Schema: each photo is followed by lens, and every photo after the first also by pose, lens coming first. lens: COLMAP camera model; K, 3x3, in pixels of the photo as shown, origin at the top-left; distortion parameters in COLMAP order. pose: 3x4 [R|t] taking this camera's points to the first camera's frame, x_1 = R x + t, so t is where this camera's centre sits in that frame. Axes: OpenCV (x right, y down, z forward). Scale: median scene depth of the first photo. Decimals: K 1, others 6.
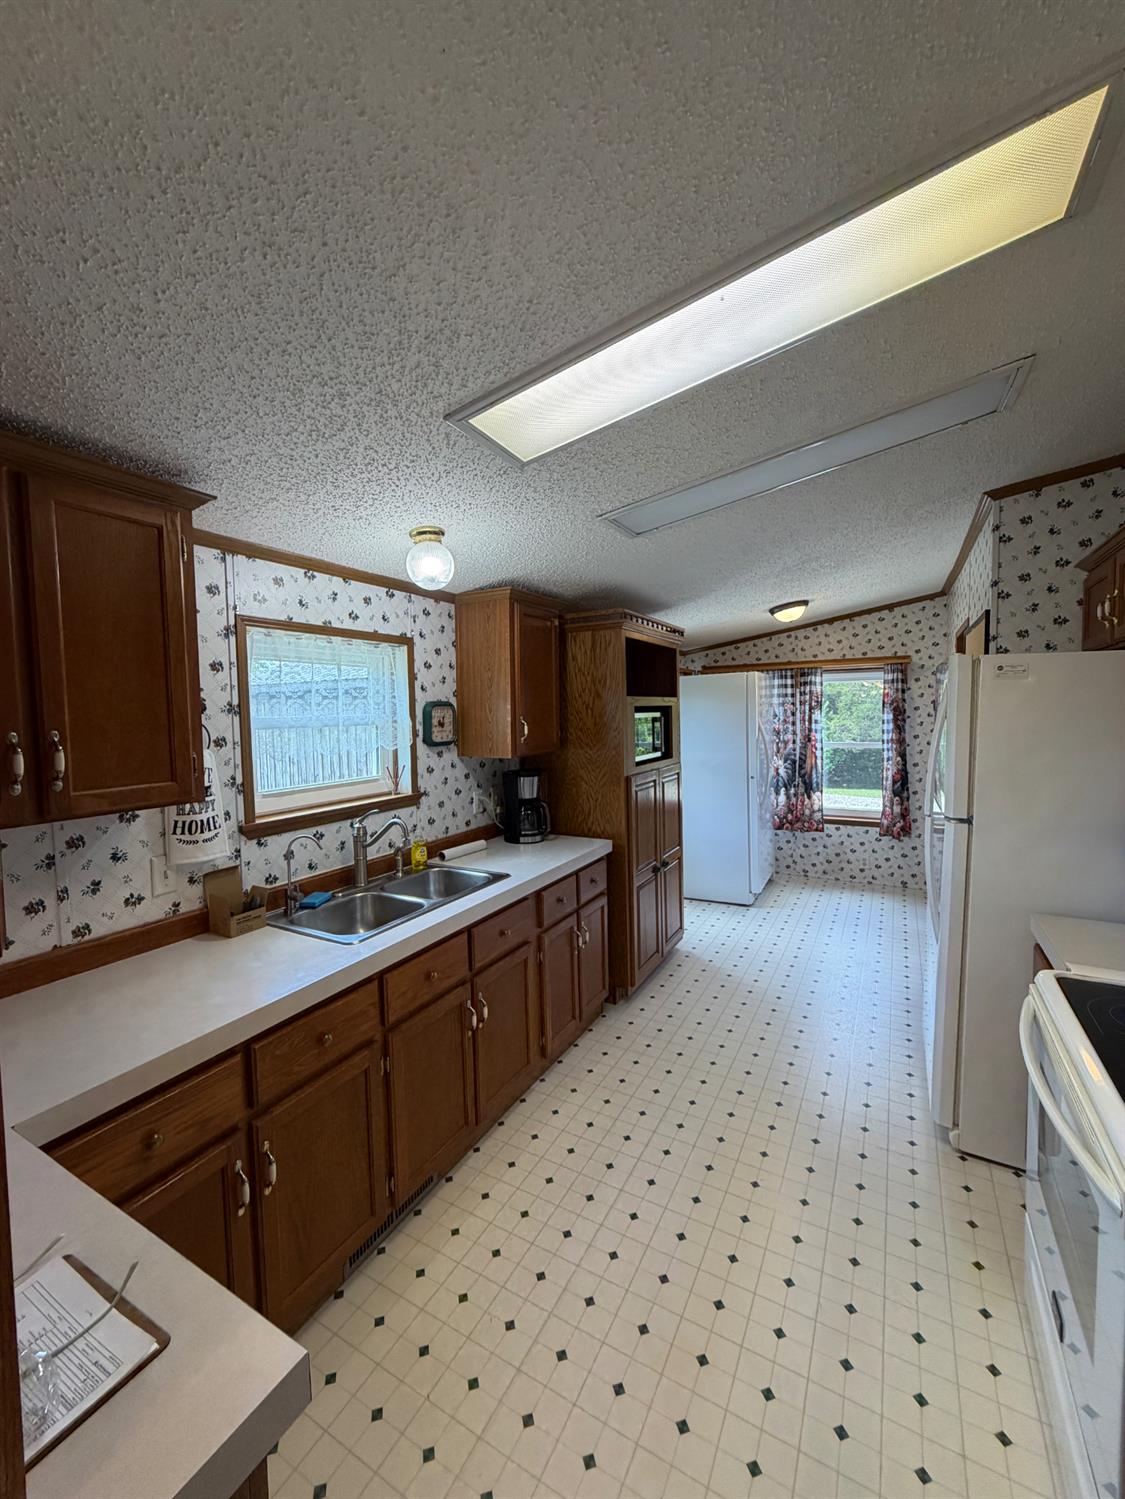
lens RADIAL K [[595.6, 0, 564.7], [0, 595.6, 747.5], [0, 0, 1]] dist [-0.001975, 0.001115]
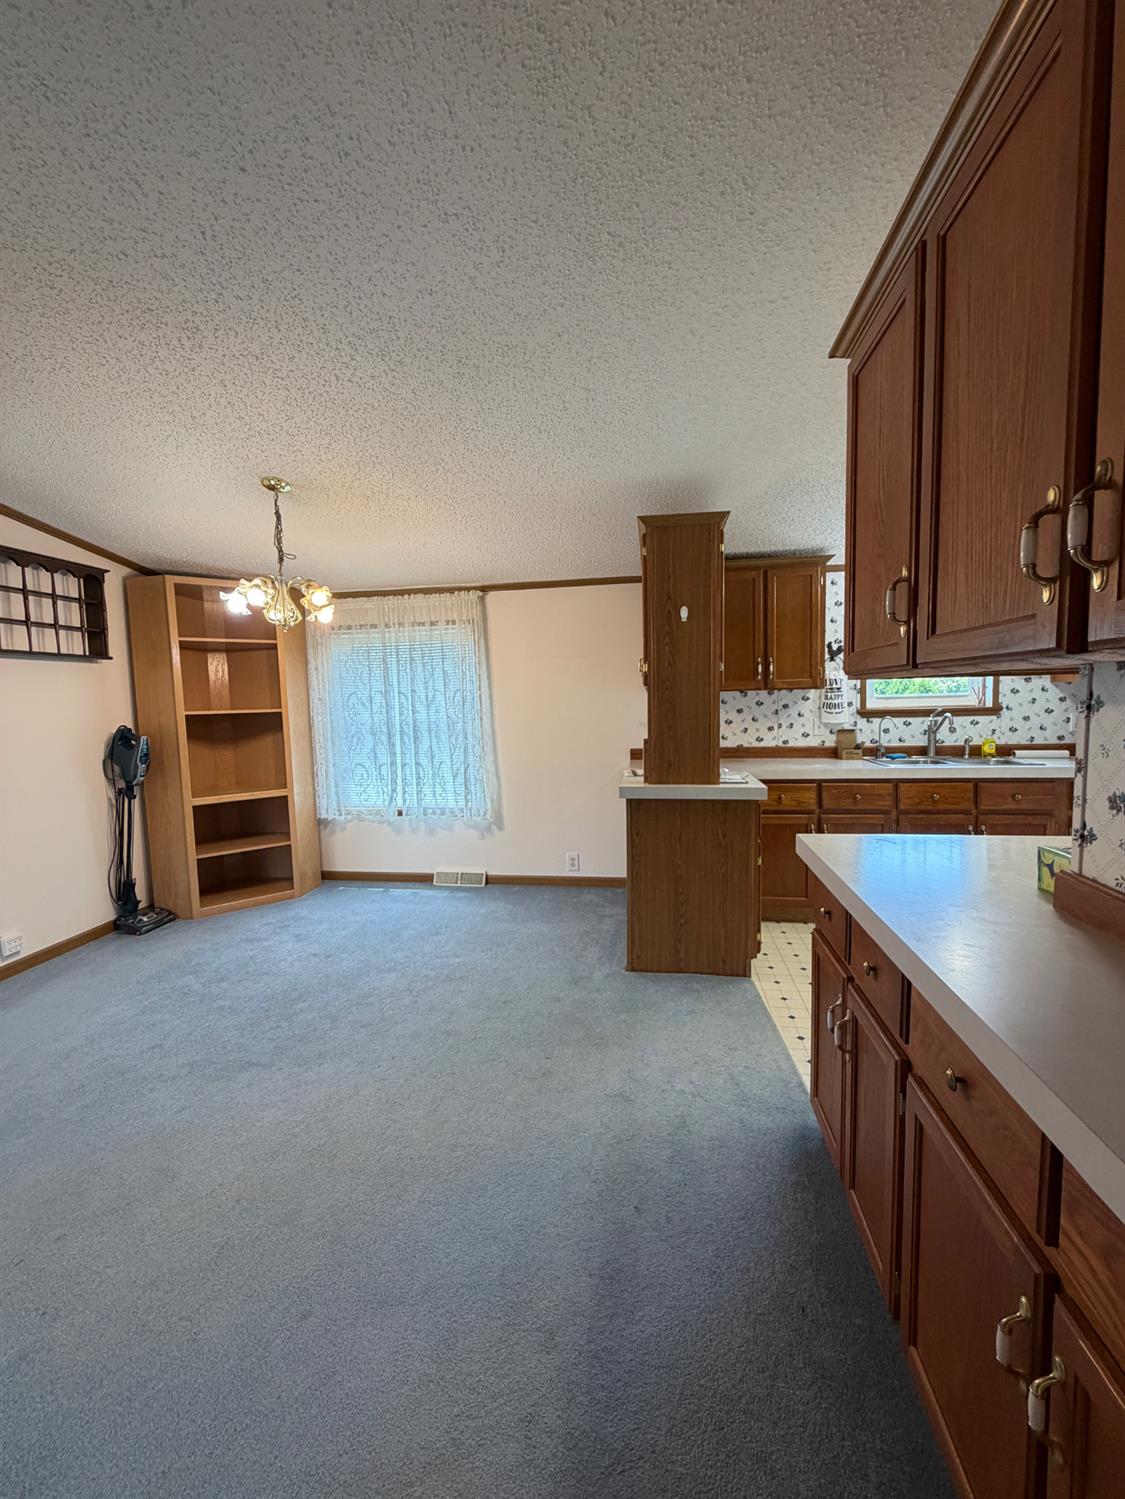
lens RADIAL K [[595.6, 0, 566.4], [0, 595.6, 744.5], [0, 0, 1]] dist [-0.001975, 0.001115]
pose [[0.349581, 0.083099, -0.933214, 0.620408], [-0.036979, 0.996506, 0.074882, 0.085743], [0.936176, 0.008332, 0.351433, -0.381372]]
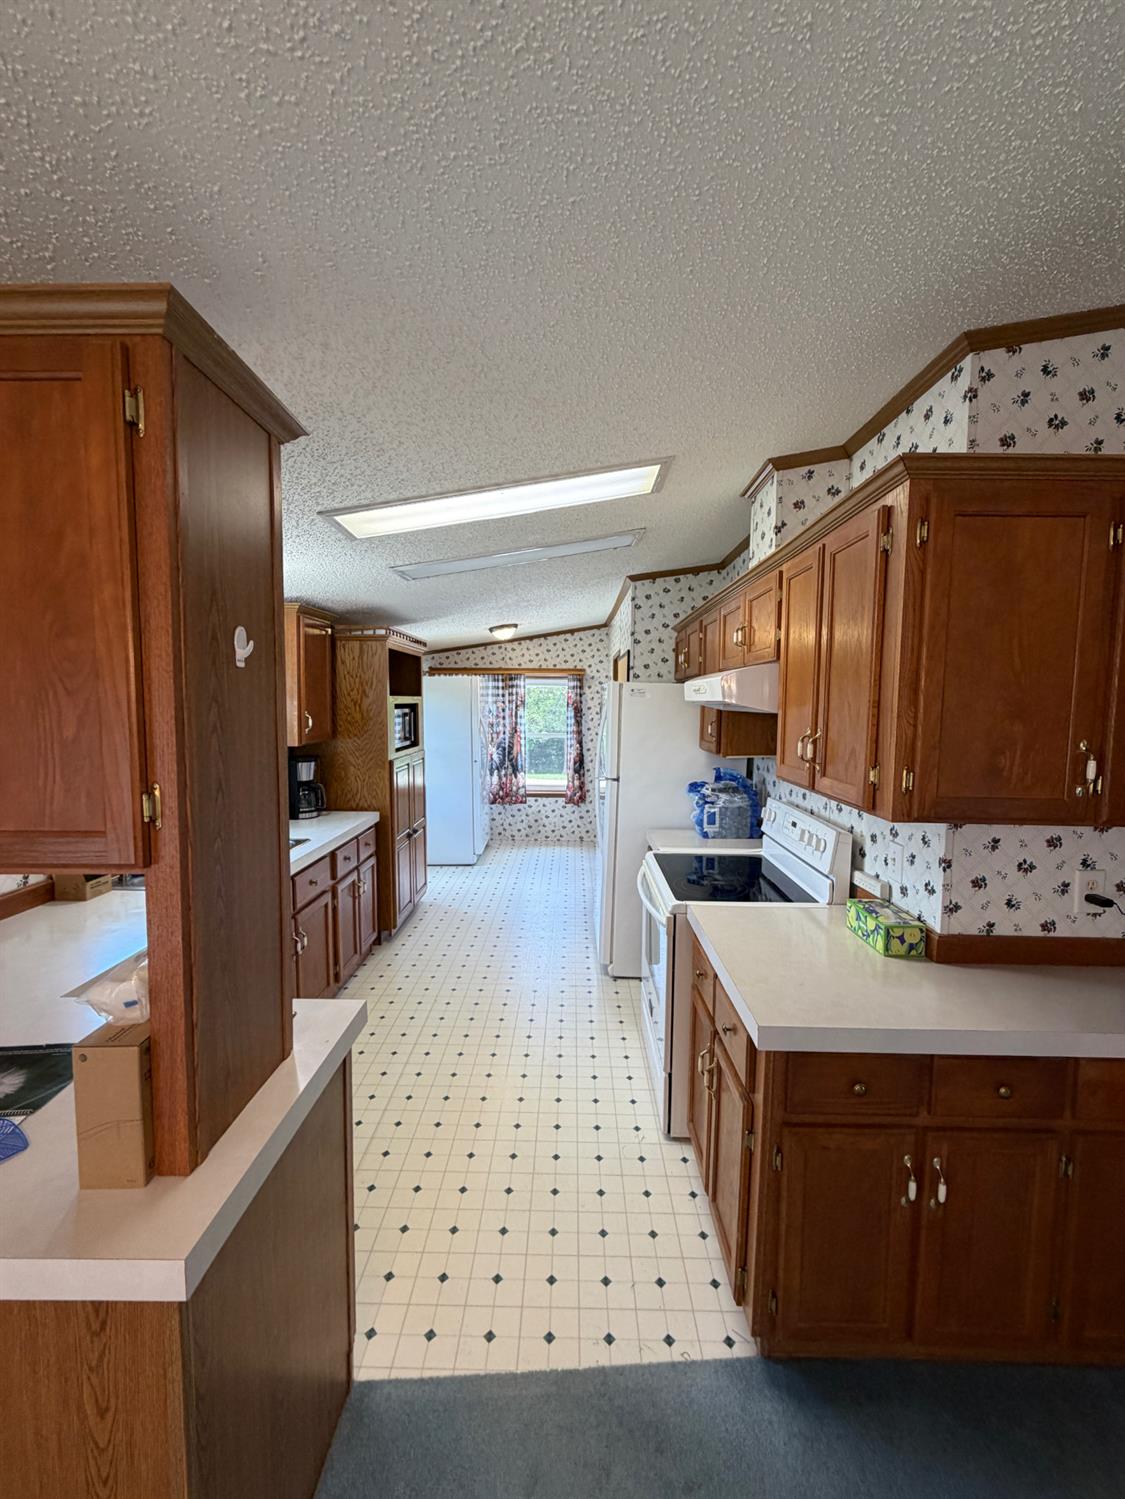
lens RADIAL K [[595.6, 0, 563.9], [0, 595.6, 748.9], [0, 0, 1]] dist [-0.001975, 0.001115]
pose [[0.880247, -0.011099, 0.474386, -0.169831], [0.002650, 0.999826, 0.018474, 0.002573], [-0.474508, -0.015005, 0.880123, -0.274355]]
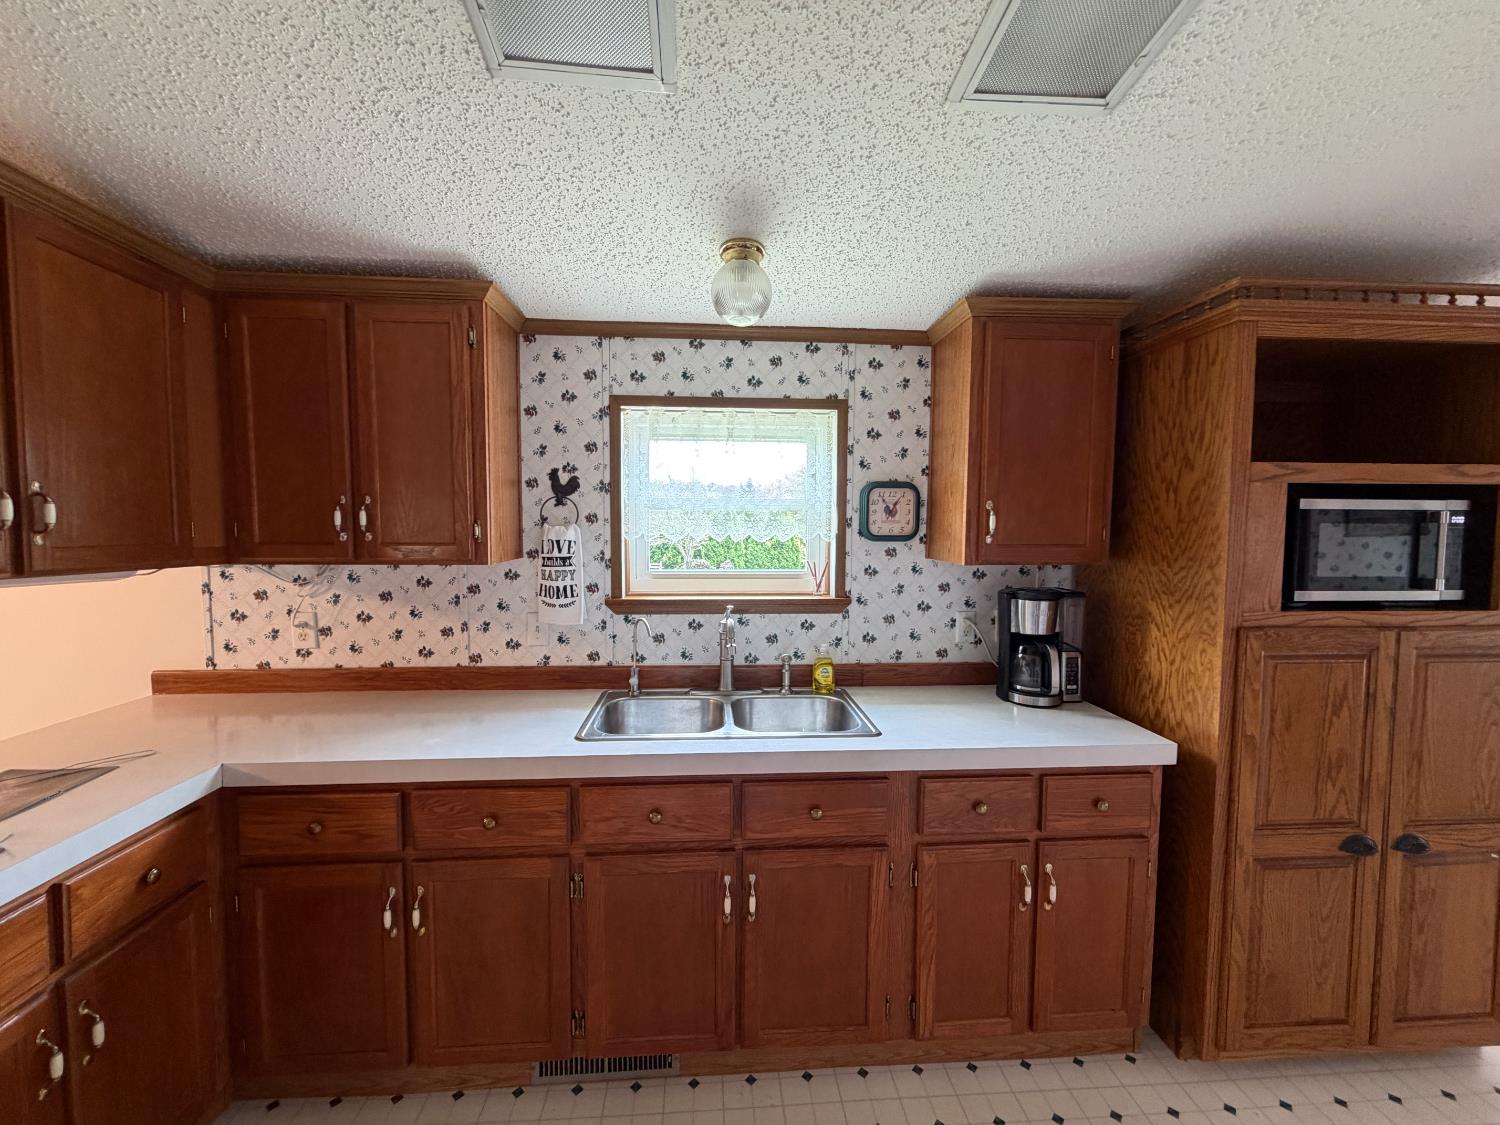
lens RADIAL K [[596.0, 0, 741.5], [0, 596.0, 560.1], [0, 0, 1]] dist [-0.001975, 0.001115]
pose [[0.544709, 0.075501, -0.835219, 0.292020], [-0.067453, 0.996657, 0.046103, -0.000710], [0.835908, 0.031225, 0.547981, 0.398357]]
